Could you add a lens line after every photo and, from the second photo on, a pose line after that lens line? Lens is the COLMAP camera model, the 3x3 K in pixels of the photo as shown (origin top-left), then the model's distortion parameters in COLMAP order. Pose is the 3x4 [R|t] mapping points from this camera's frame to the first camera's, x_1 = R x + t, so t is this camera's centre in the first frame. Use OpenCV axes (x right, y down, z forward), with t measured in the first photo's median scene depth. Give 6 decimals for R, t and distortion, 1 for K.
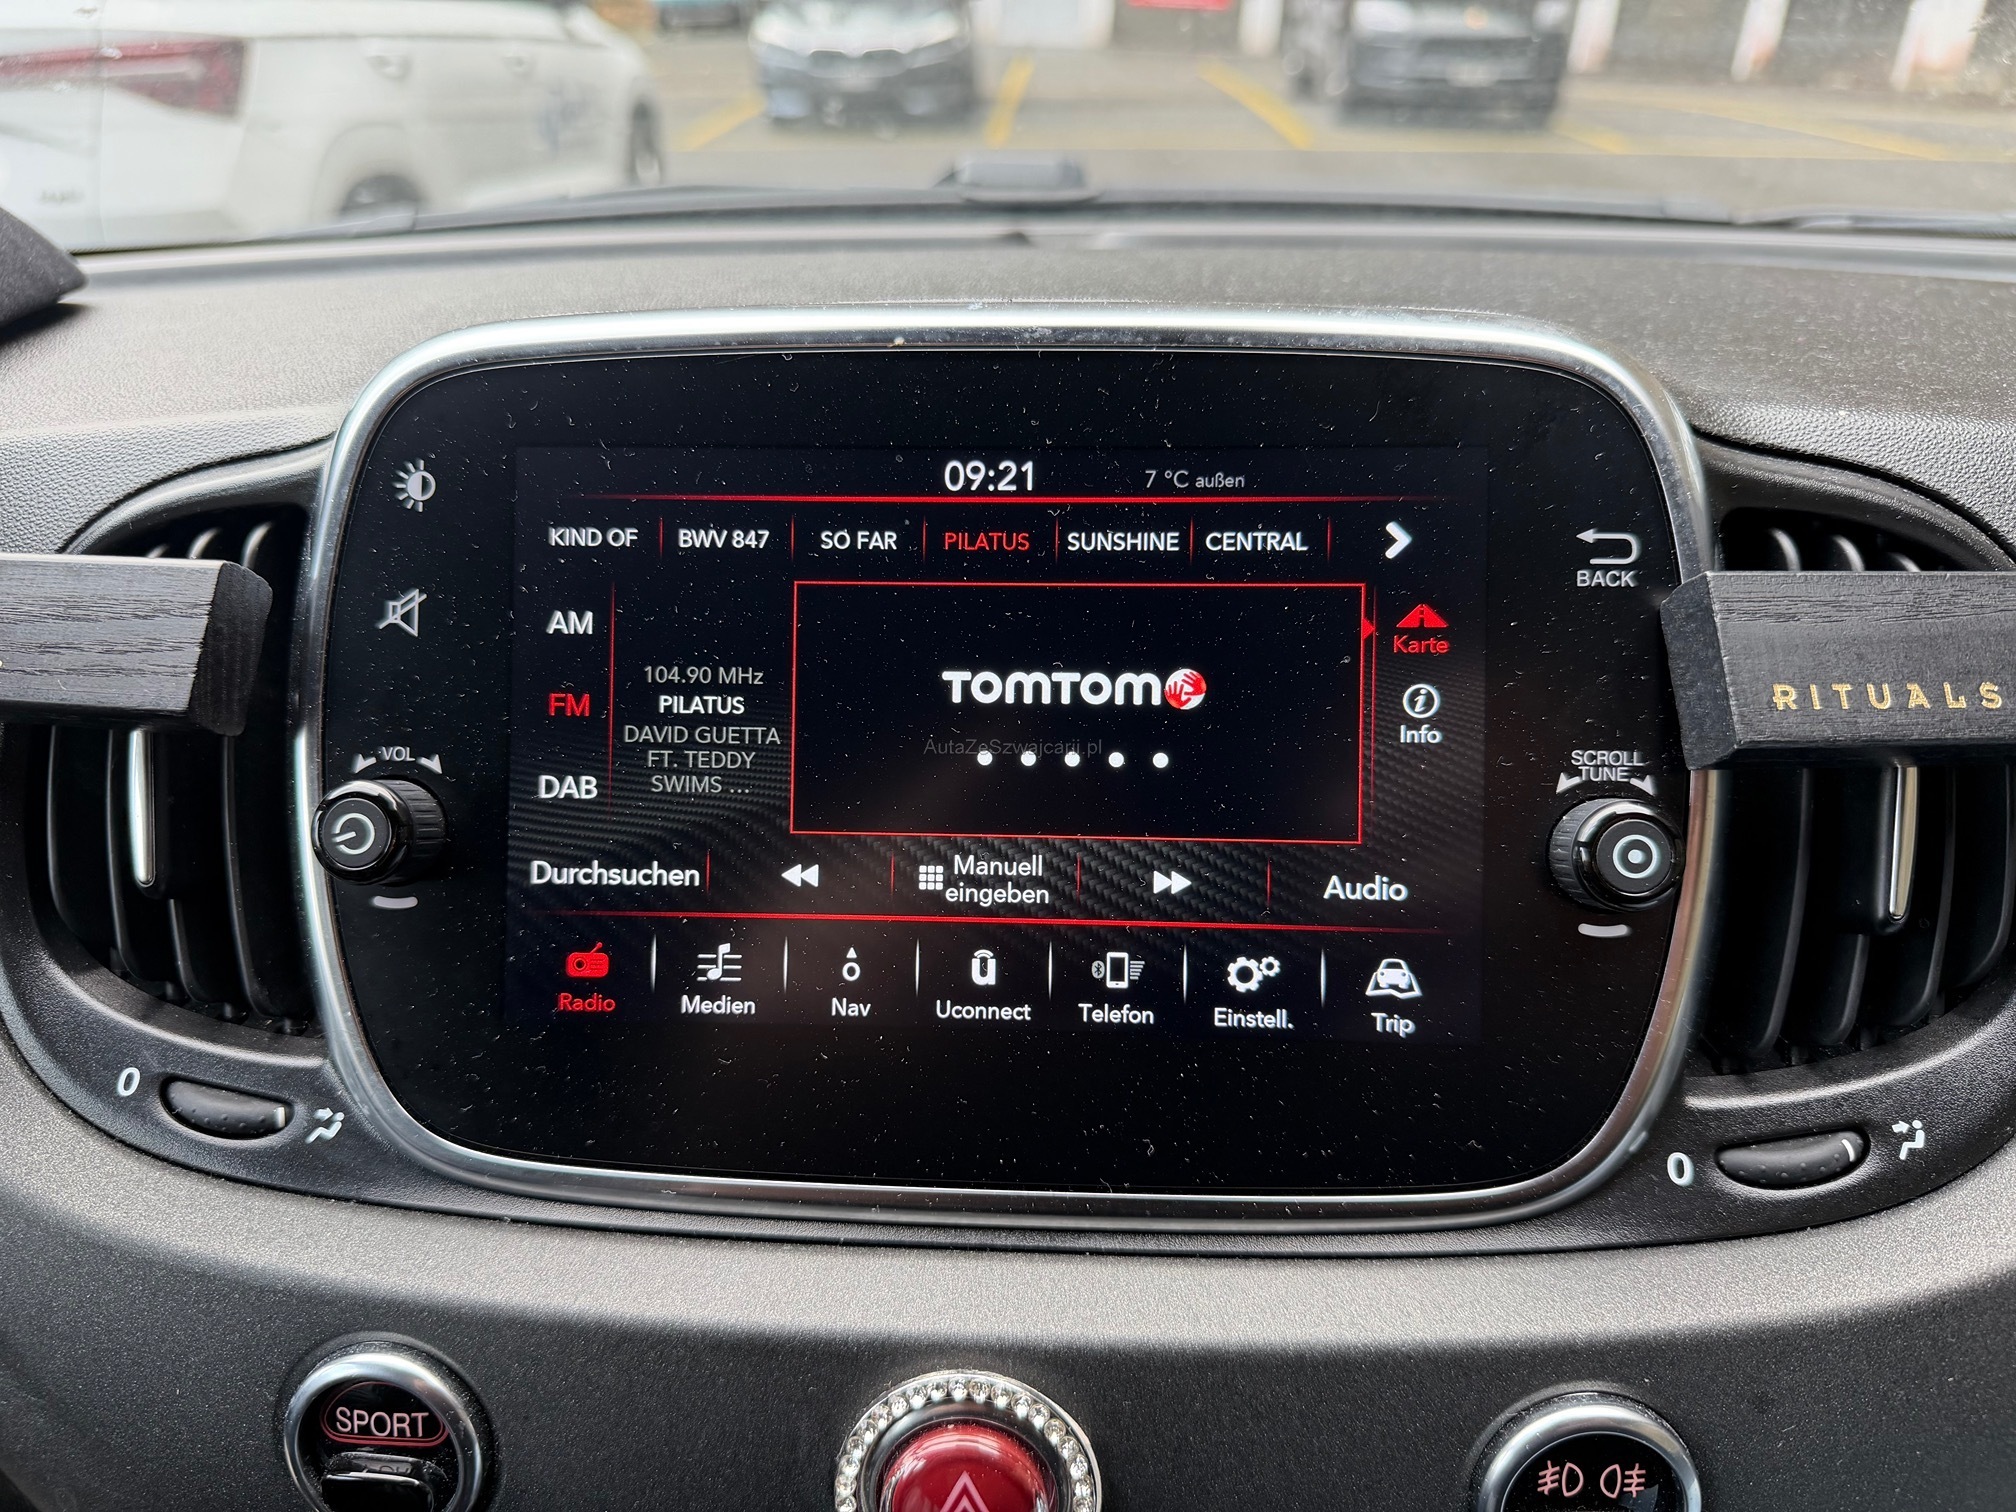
lens RADIAL K [[1405.2, 0, 1008.0], [0, 1405.2, 756.0], [0, 0, 1]] dist [-0.033657, -0.006238]
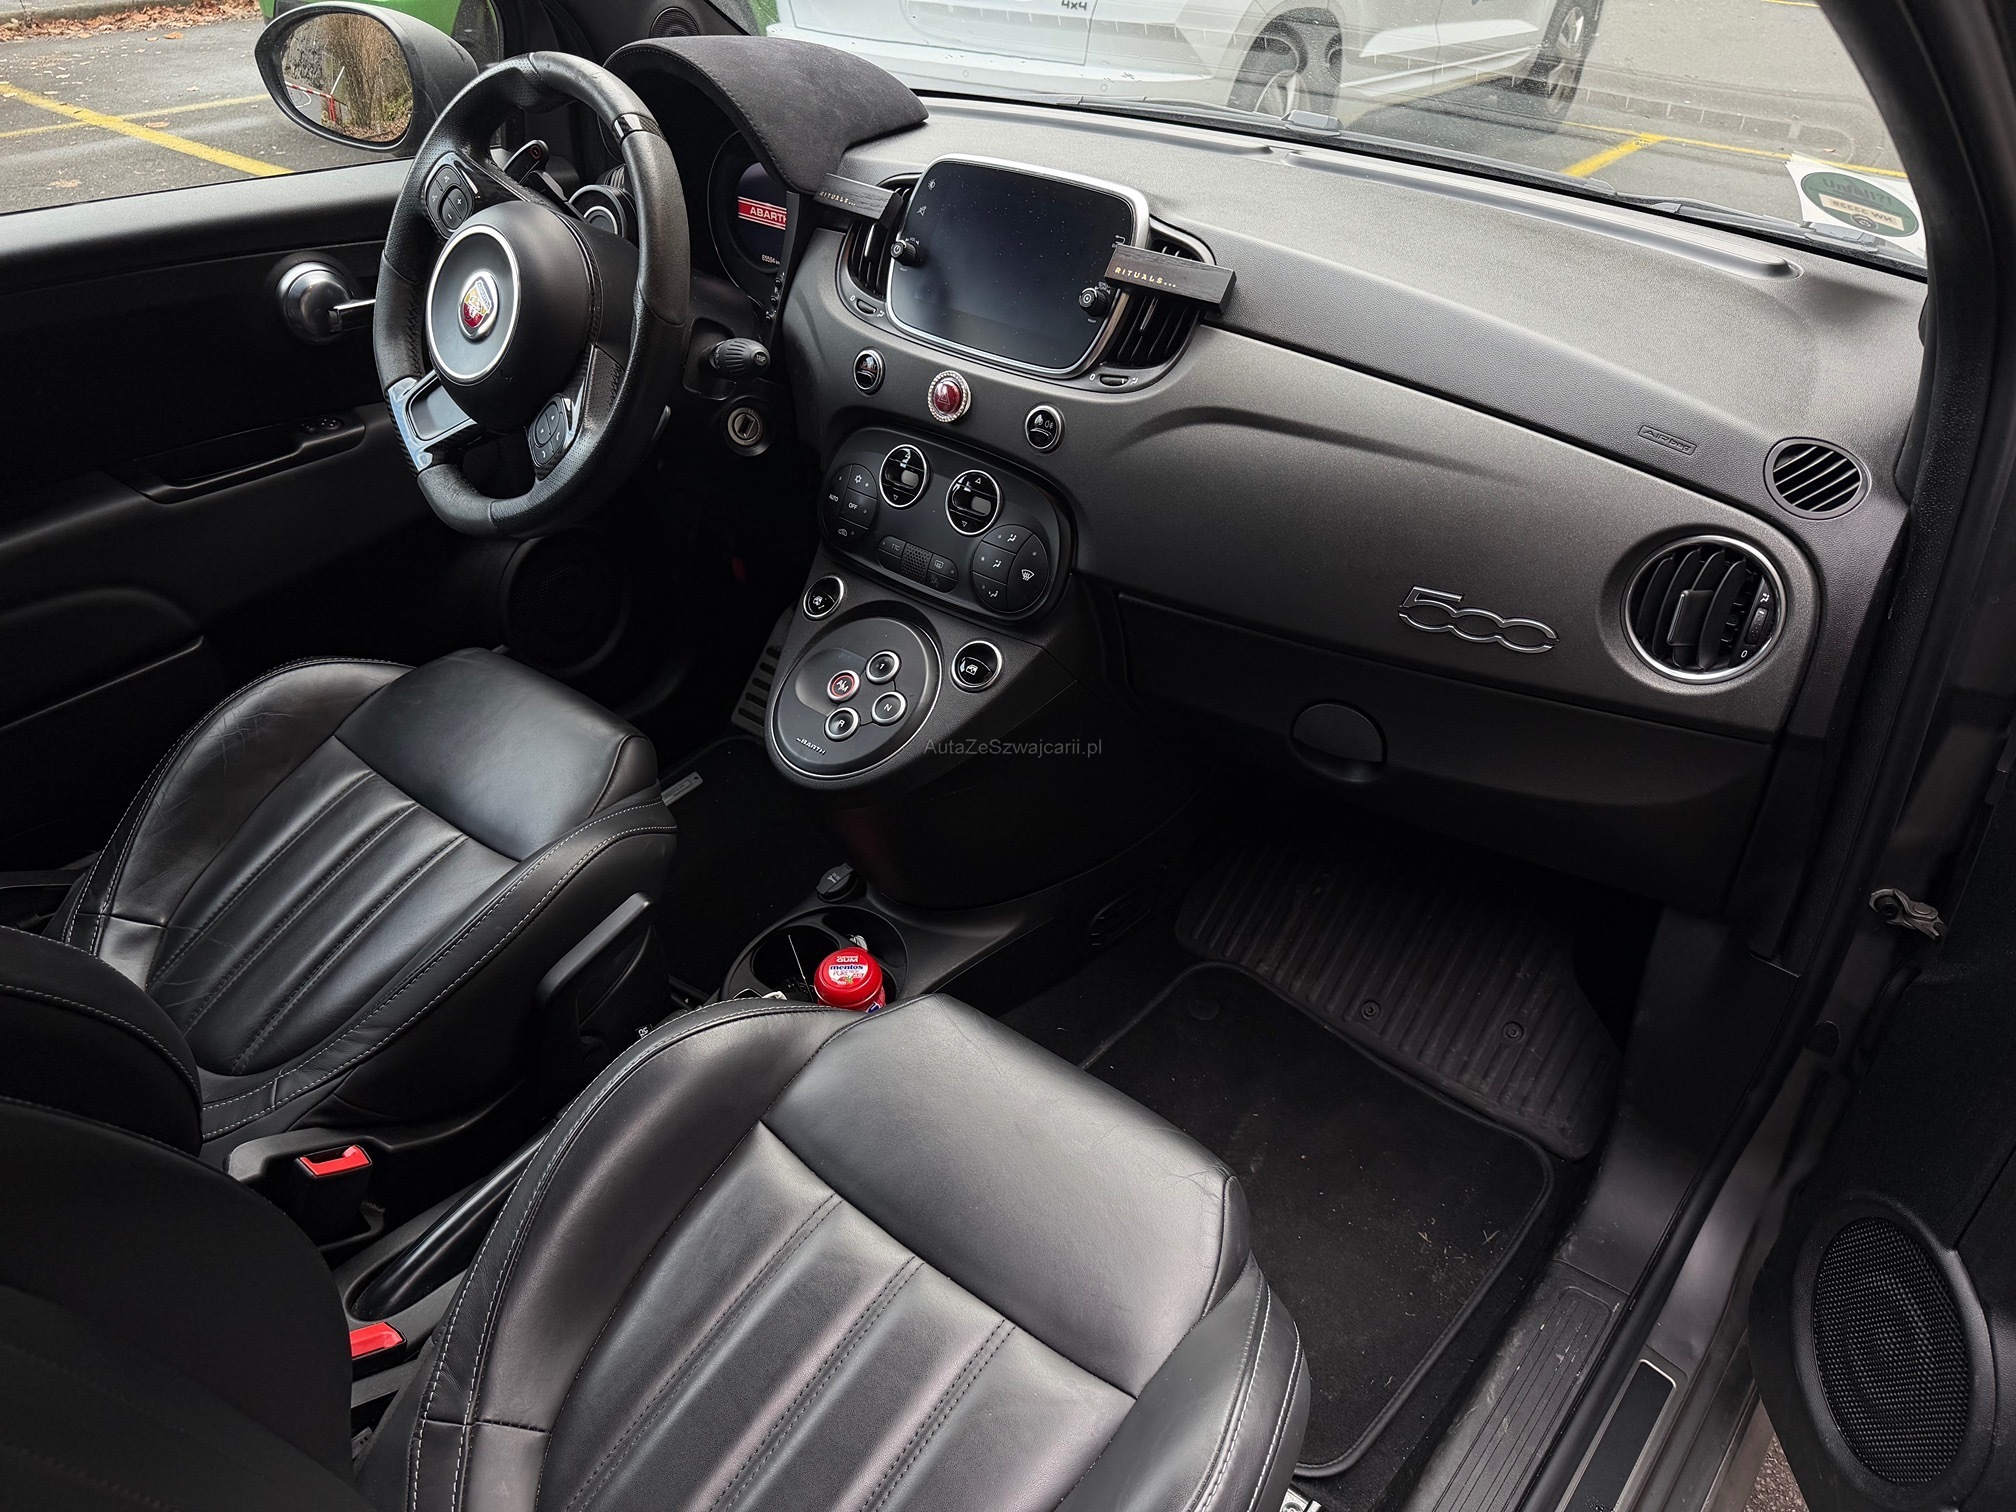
lens RADIAL K [[1405.2, 0, 1008.0], [0, 1405.2, 756.0], [0, 0, 1]] dist [-0.033657, -0.006238]
pose [[0.805770, 0.365454, -0.466023, 2.847887], [-0.309971, 0.930754, 0.193944, 0.646947], [0.504631, -0.011821, 0.863254, -3.160963]]
